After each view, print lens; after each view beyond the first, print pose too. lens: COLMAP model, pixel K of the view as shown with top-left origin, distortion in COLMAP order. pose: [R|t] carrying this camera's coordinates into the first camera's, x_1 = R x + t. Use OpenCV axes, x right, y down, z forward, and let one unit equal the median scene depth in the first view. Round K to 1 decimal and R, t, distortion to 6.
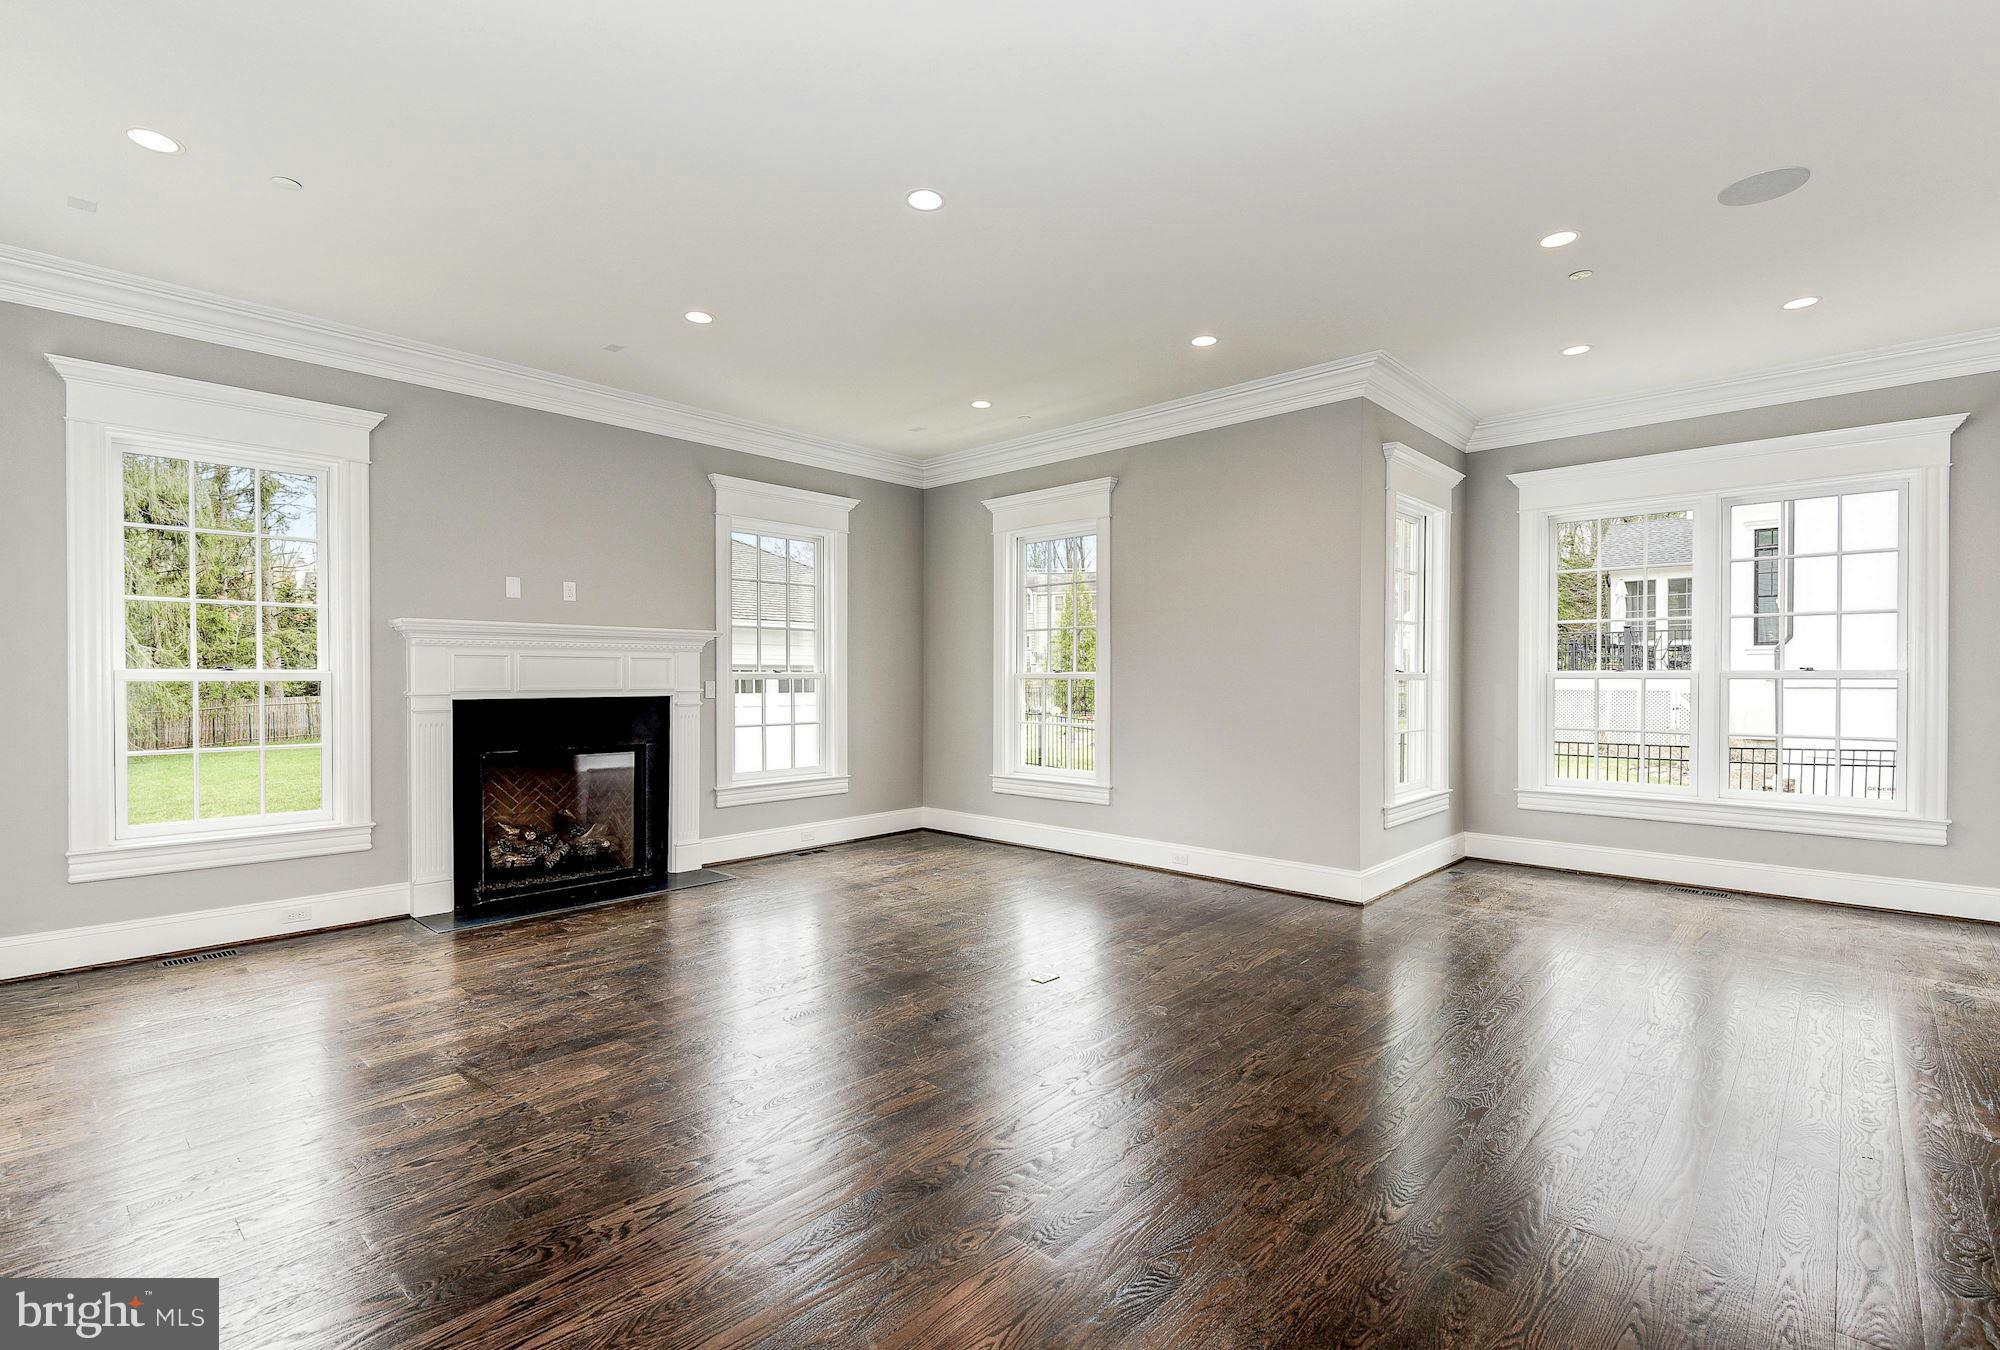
lens RADIAL K [[906.6, 0, 981.3], [0, 906.6, 682.8], [0, 0, 1]] dist [0.012763, -0.001894]
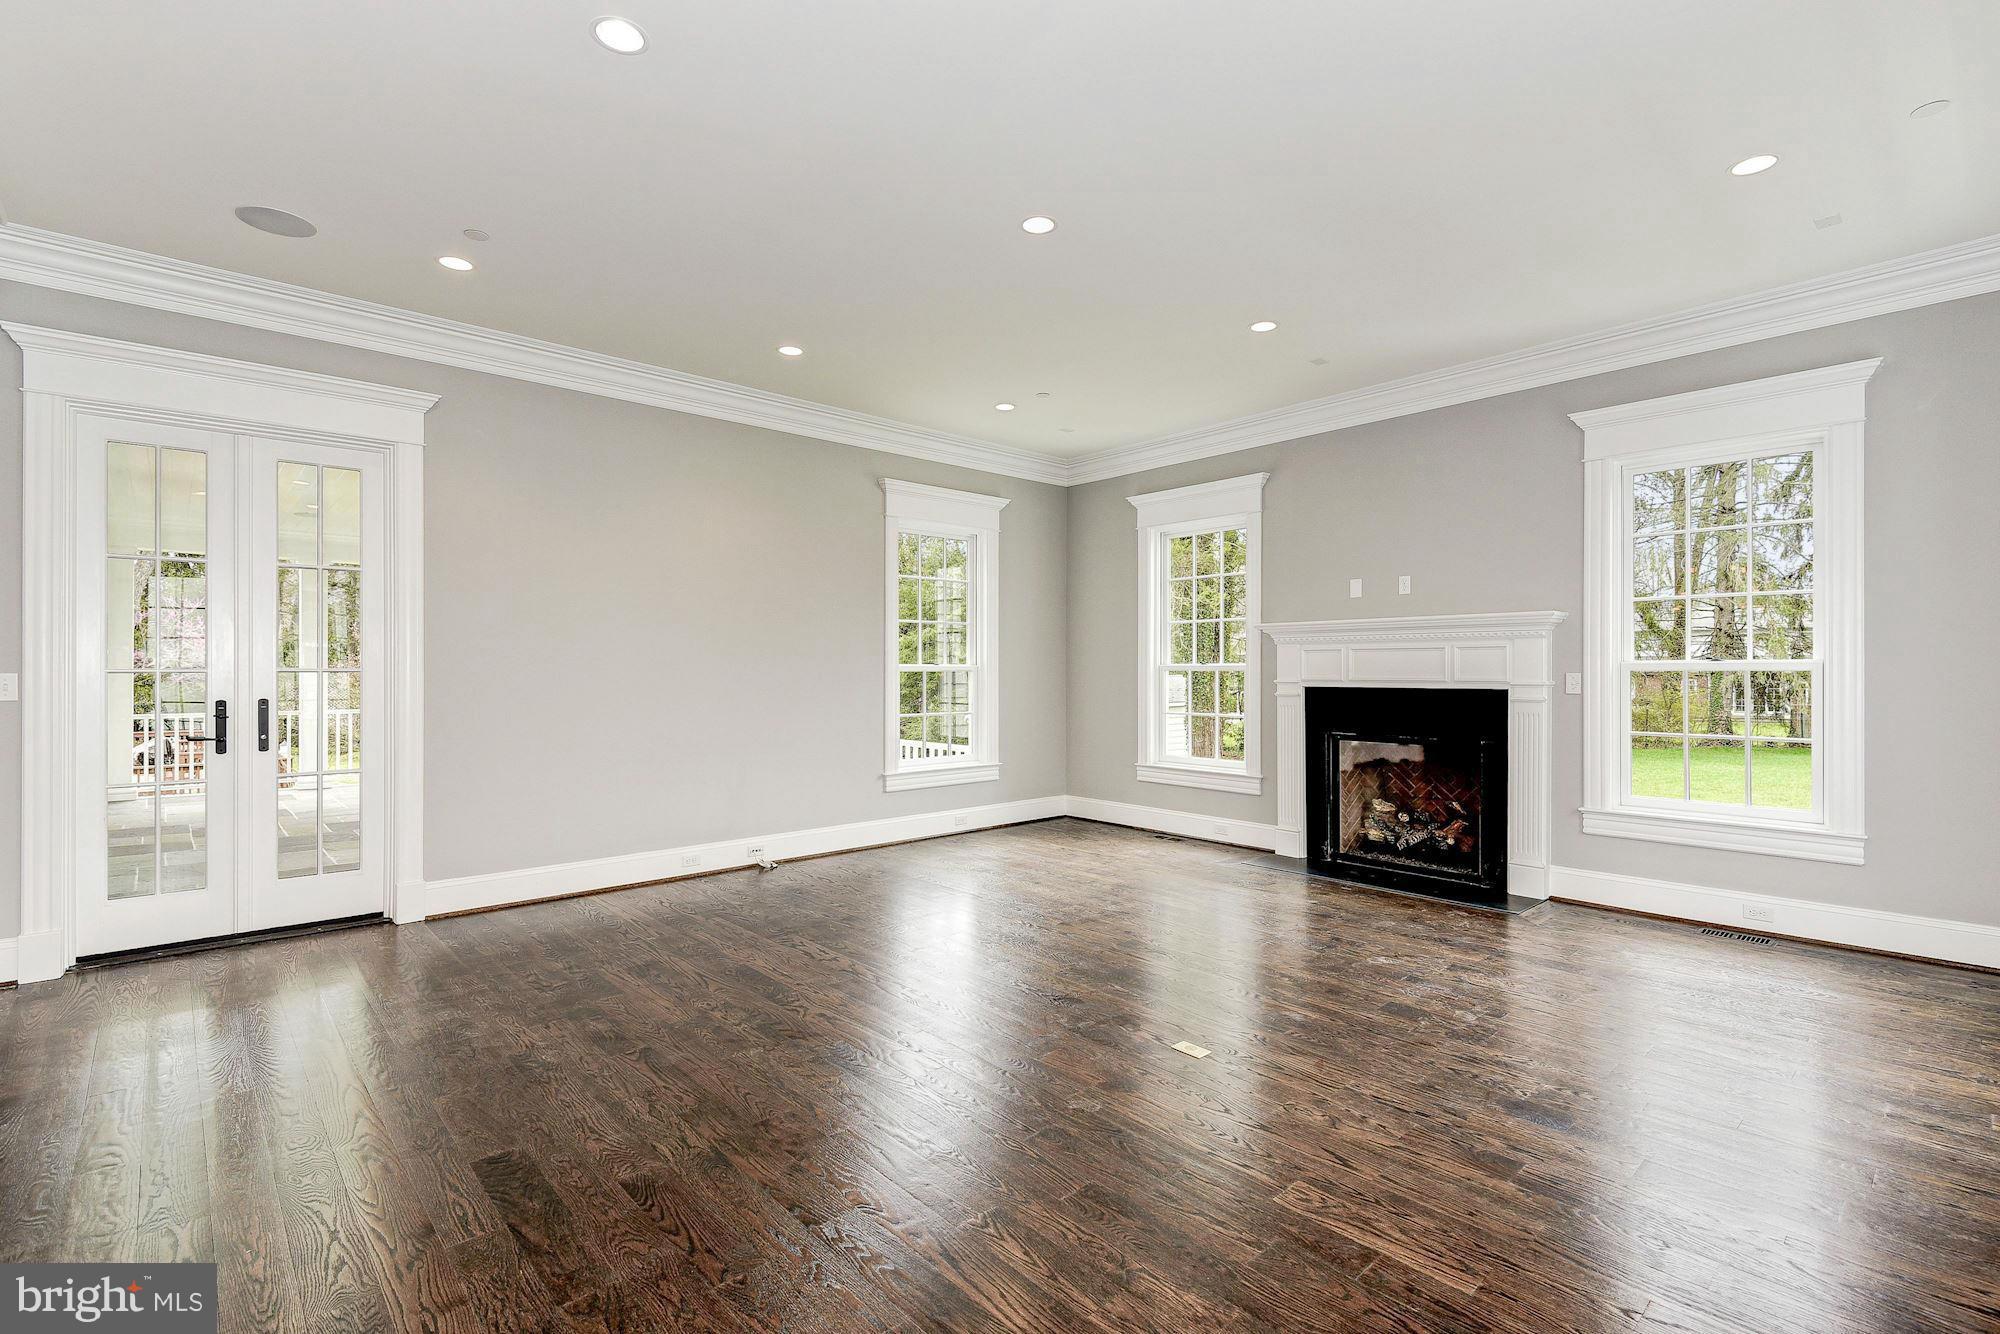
lens RADIAL K [[916.3, 0, 1017.3], [0, 916.3, 685.1], [0, 0, 1]] dist [0.012109, -0.003234]
pose [[-0.060027, 0.019286, -0.998010, 0.654274], [-0.003933, 0.999801, 0.019557, -0.005970], [0.998189, 0.005099, -0.059940, 0.670754]]
